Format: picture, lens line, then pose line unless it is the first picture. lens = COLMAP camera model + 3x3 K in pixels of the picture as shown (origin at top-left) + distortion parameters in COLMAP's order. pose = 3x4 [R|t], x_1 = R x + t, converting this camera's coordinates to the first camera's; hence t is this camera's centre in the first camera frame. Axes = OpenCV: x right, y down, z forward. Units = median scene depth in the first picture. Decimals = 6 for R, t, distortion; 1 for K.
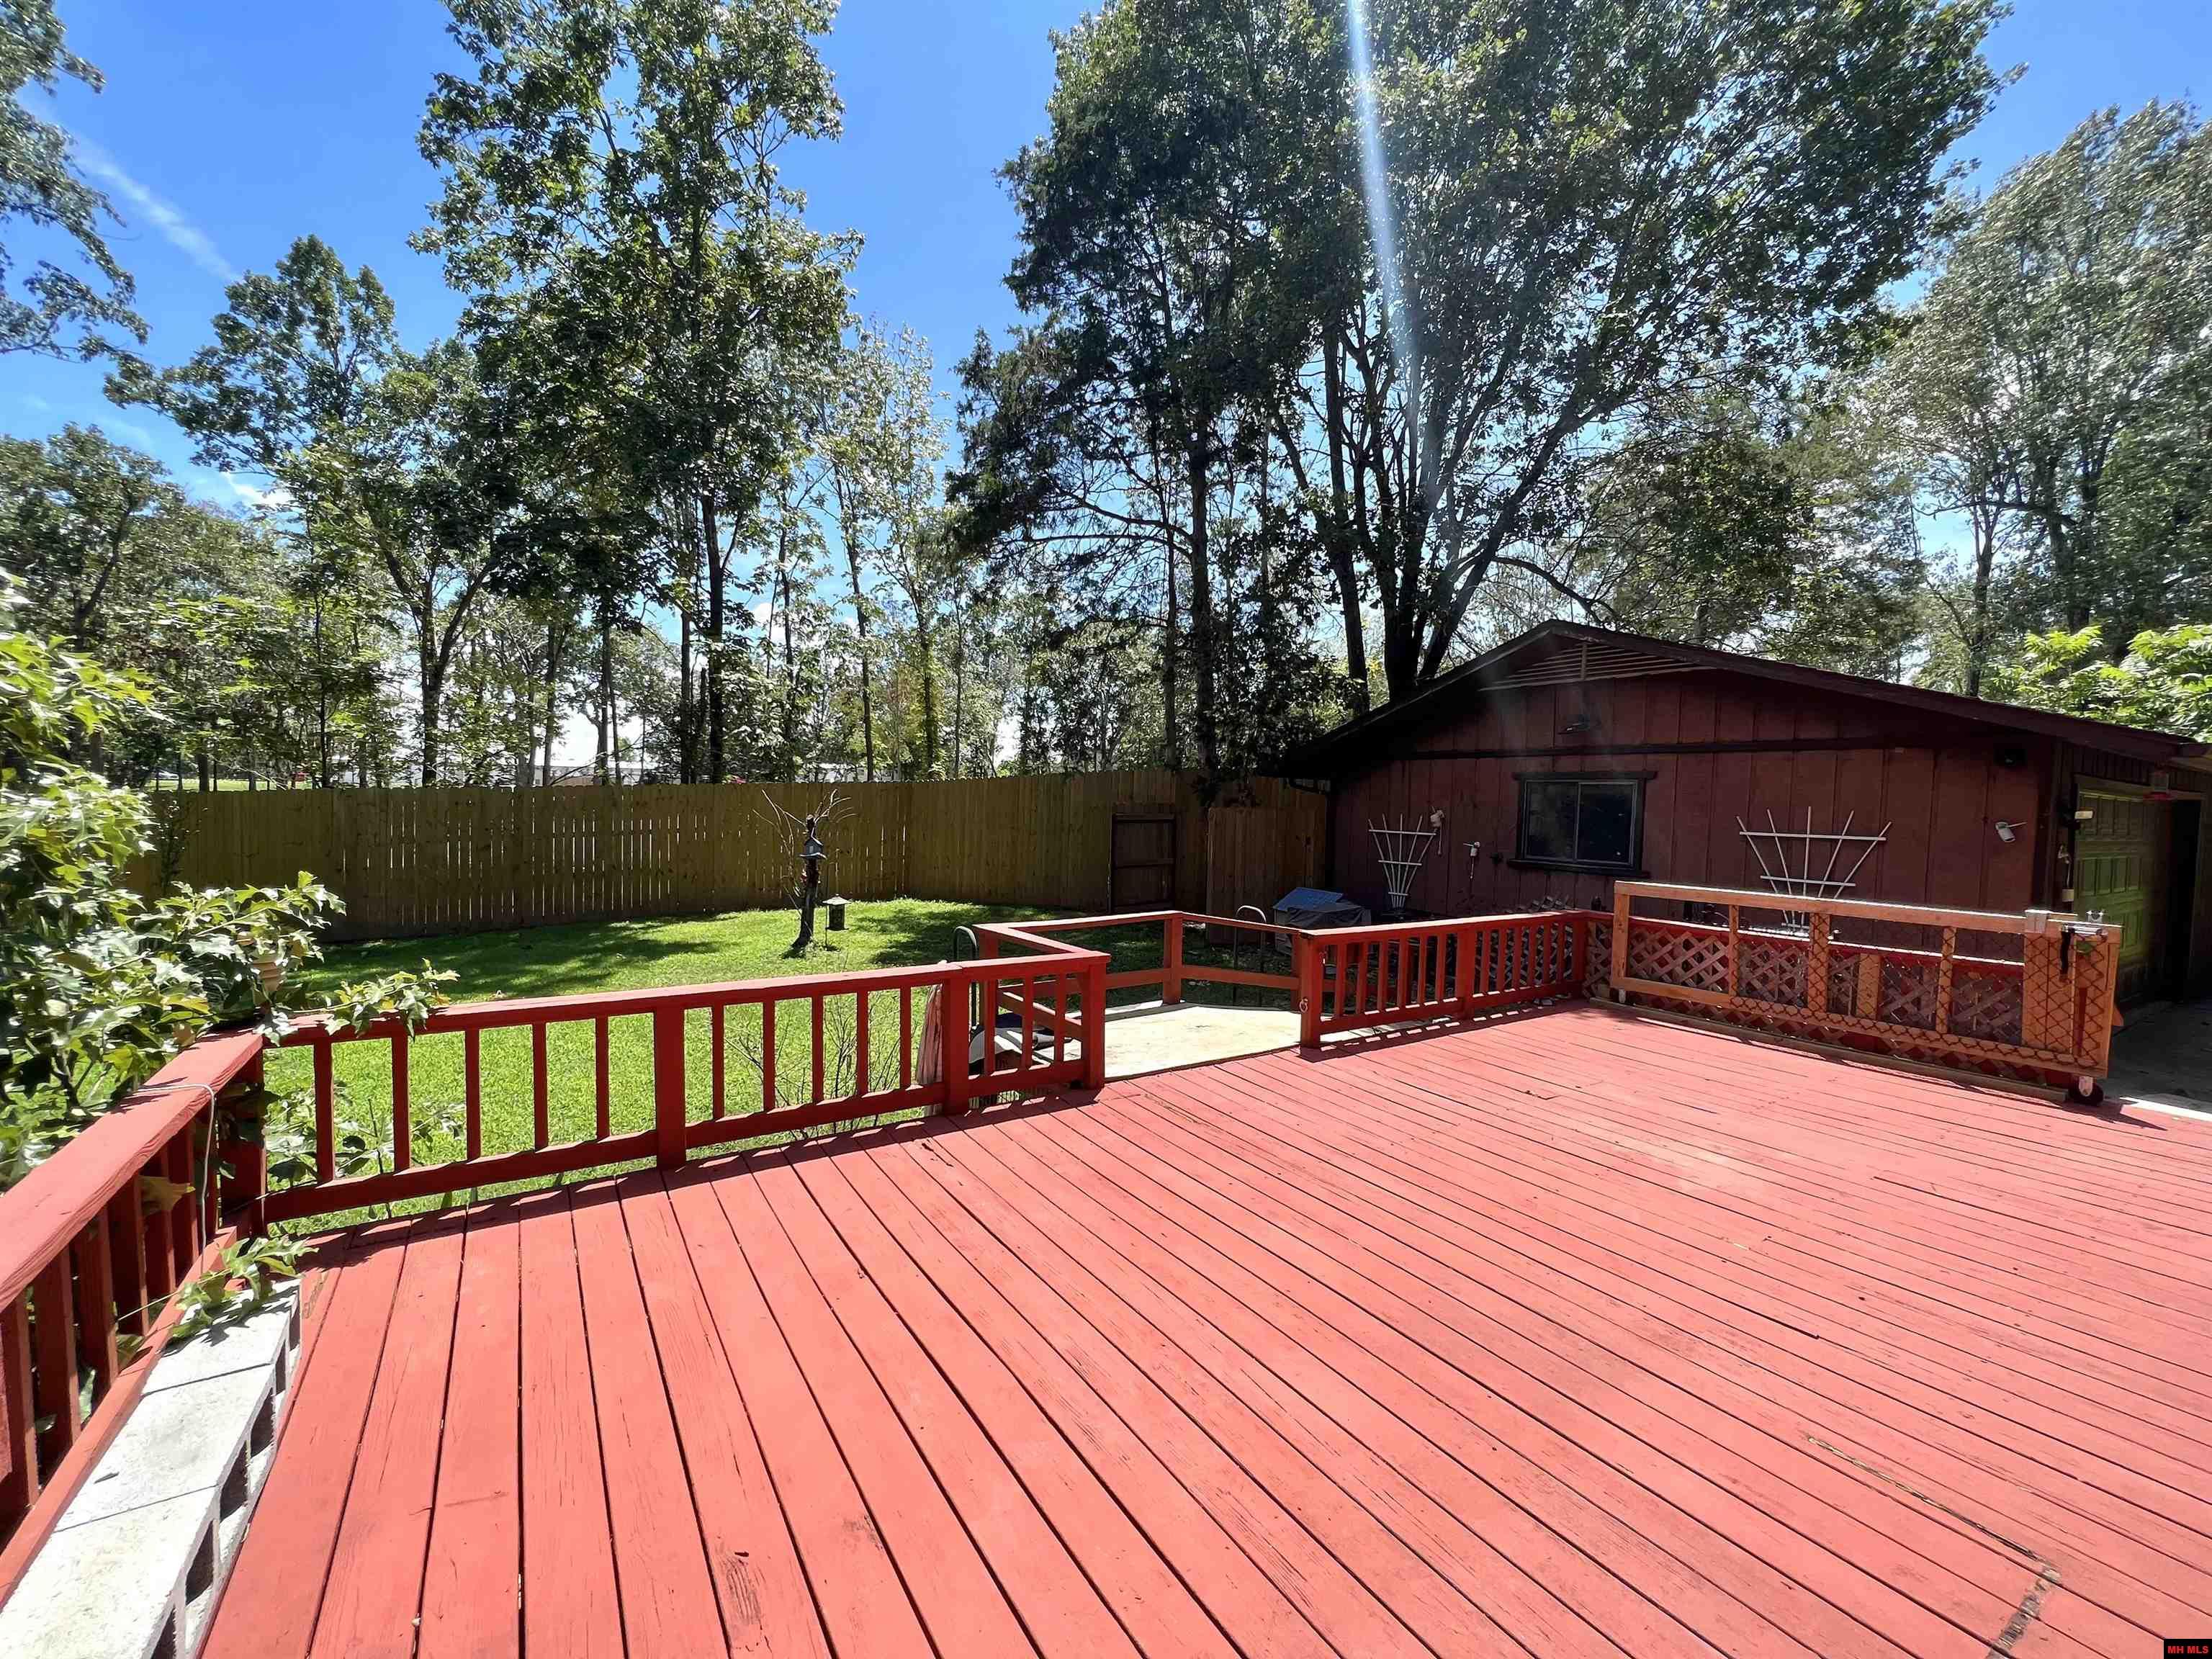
lens RADIAL K [[883.5, 0, 1106.0], [0, 883.5, 829.5], [0, 0, 1]] dist [0.001077, -0.000161]
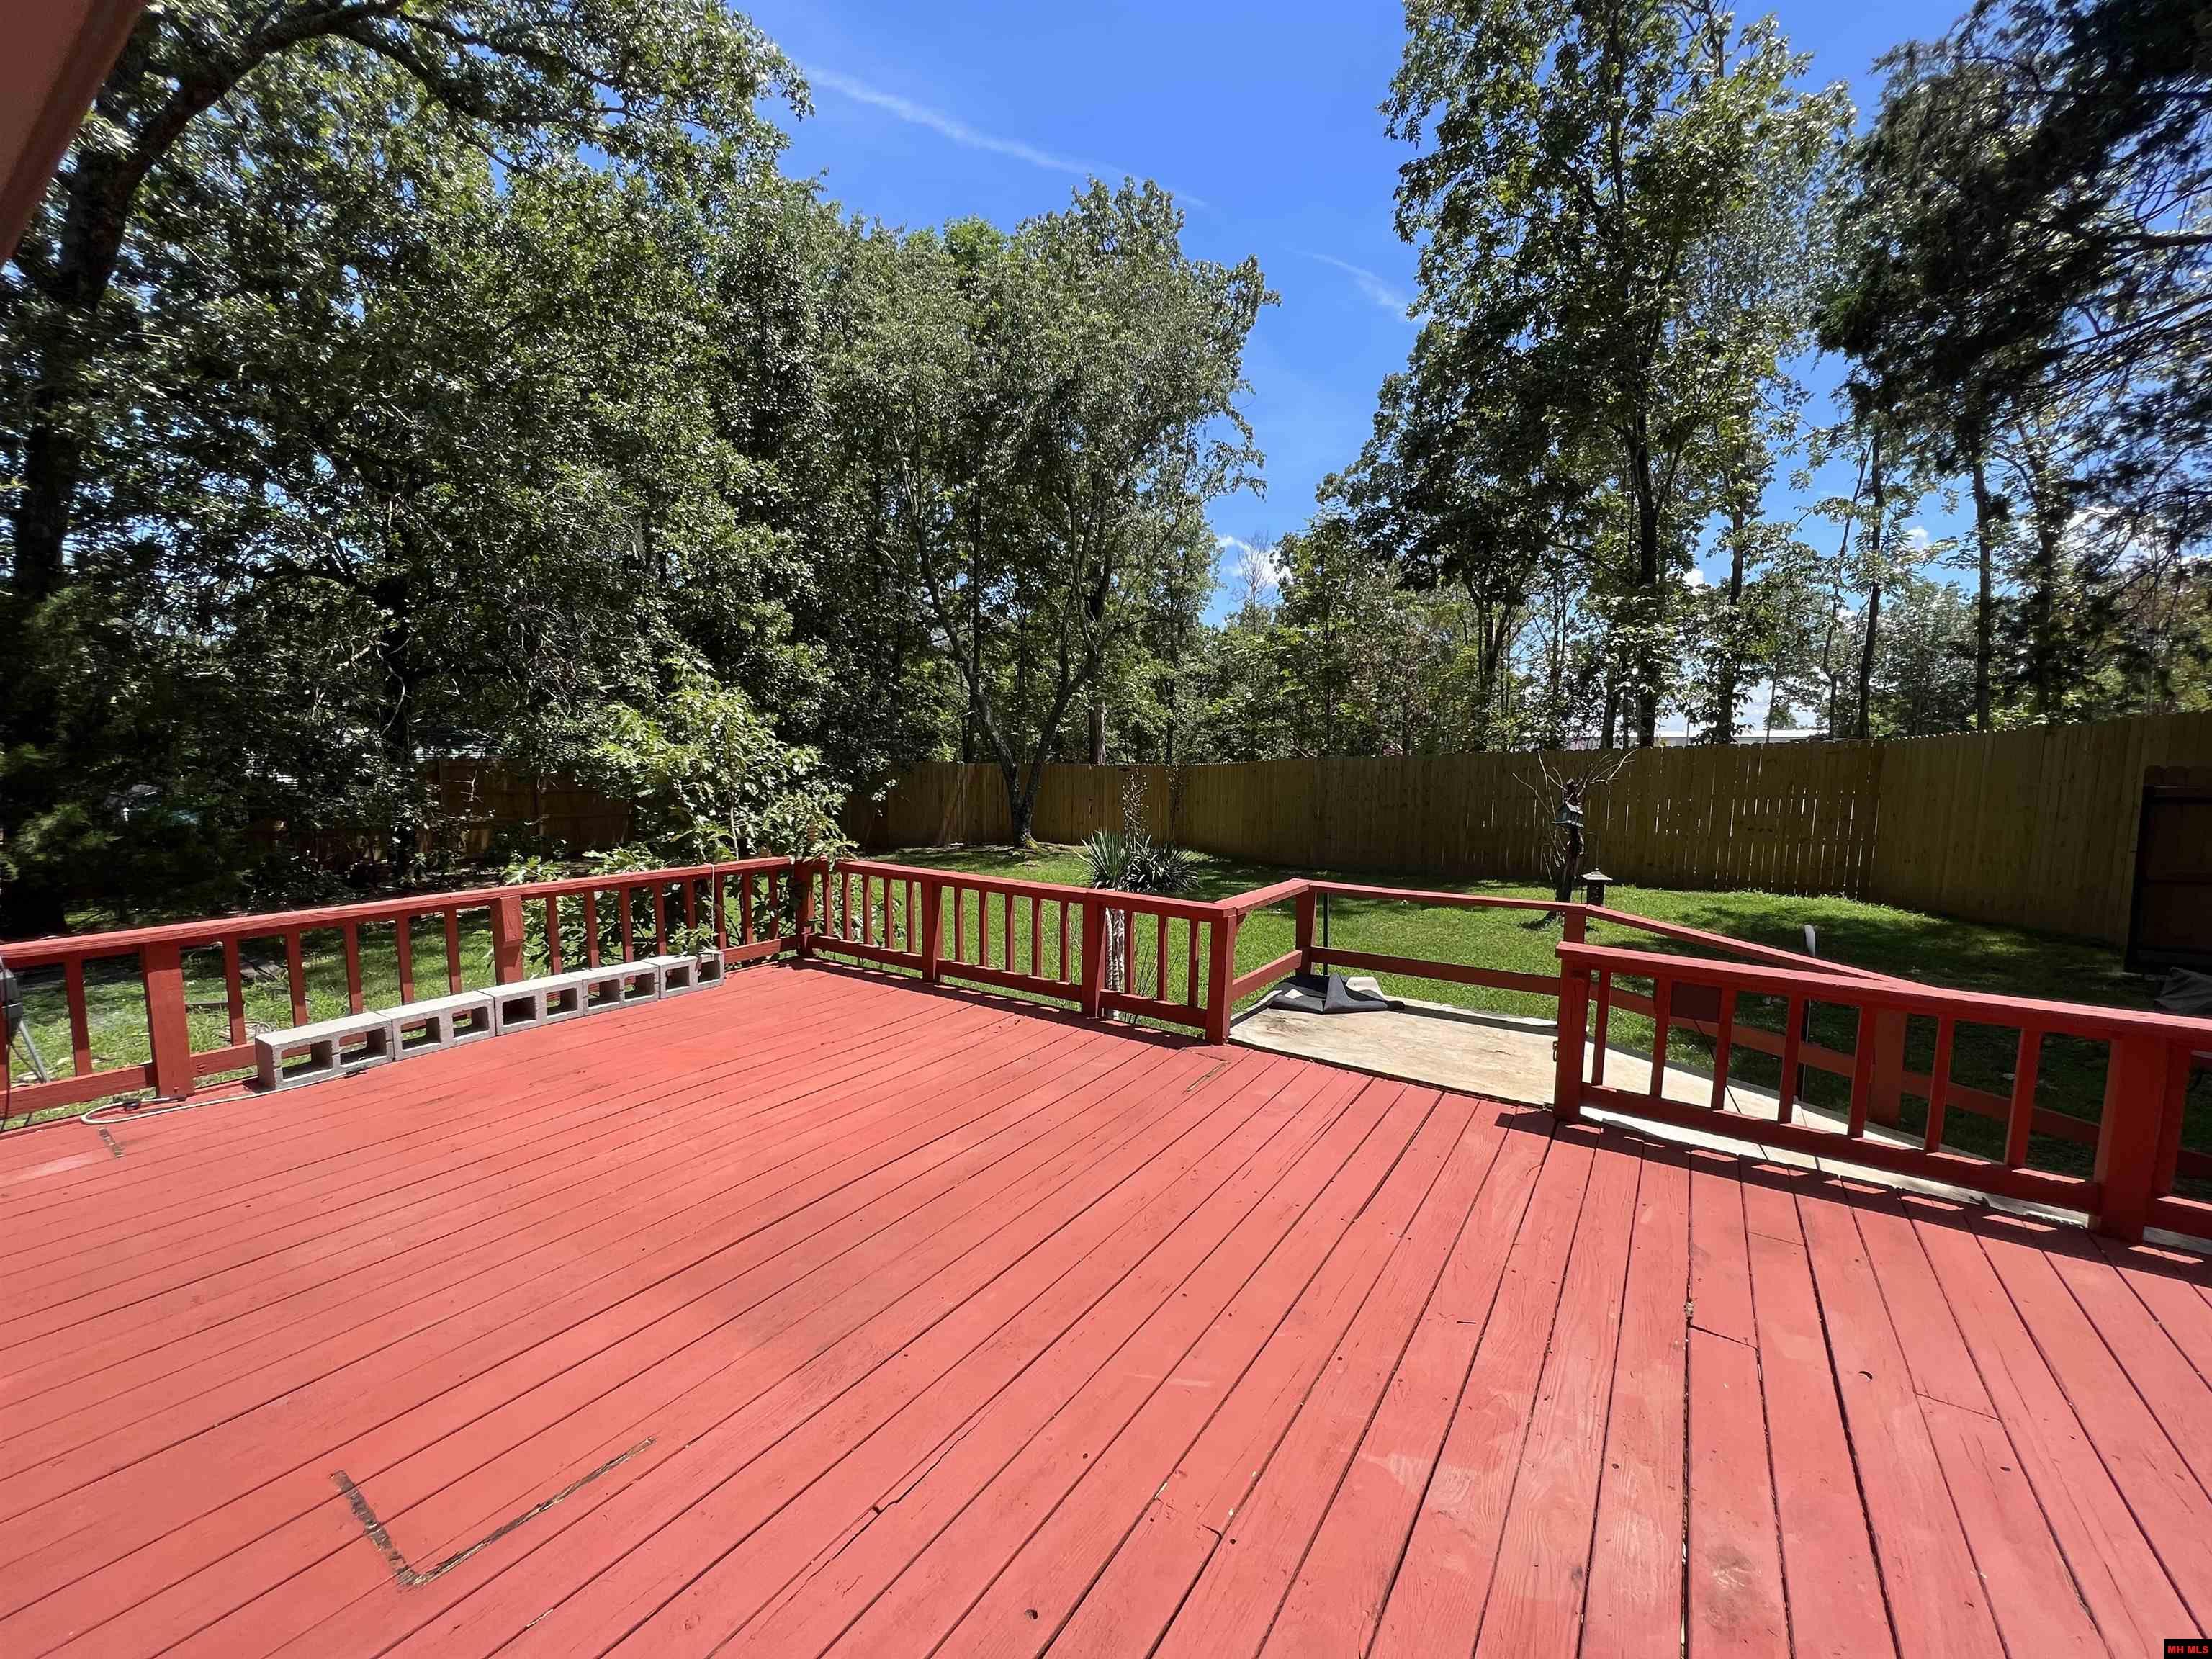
lens RADIAL K [[875.7, 0, 1152.3], [0, 875.7, 848.6], [0, 0, 1]] dist [0.001414, 0.000077]
pose [[0.420118, 0.090379, -0.902958, 0.754215], [-0.035447, 0.995903, 0.083189, -0.008153], [0.906777, -0.002942, 0.421601, 0.462112]]
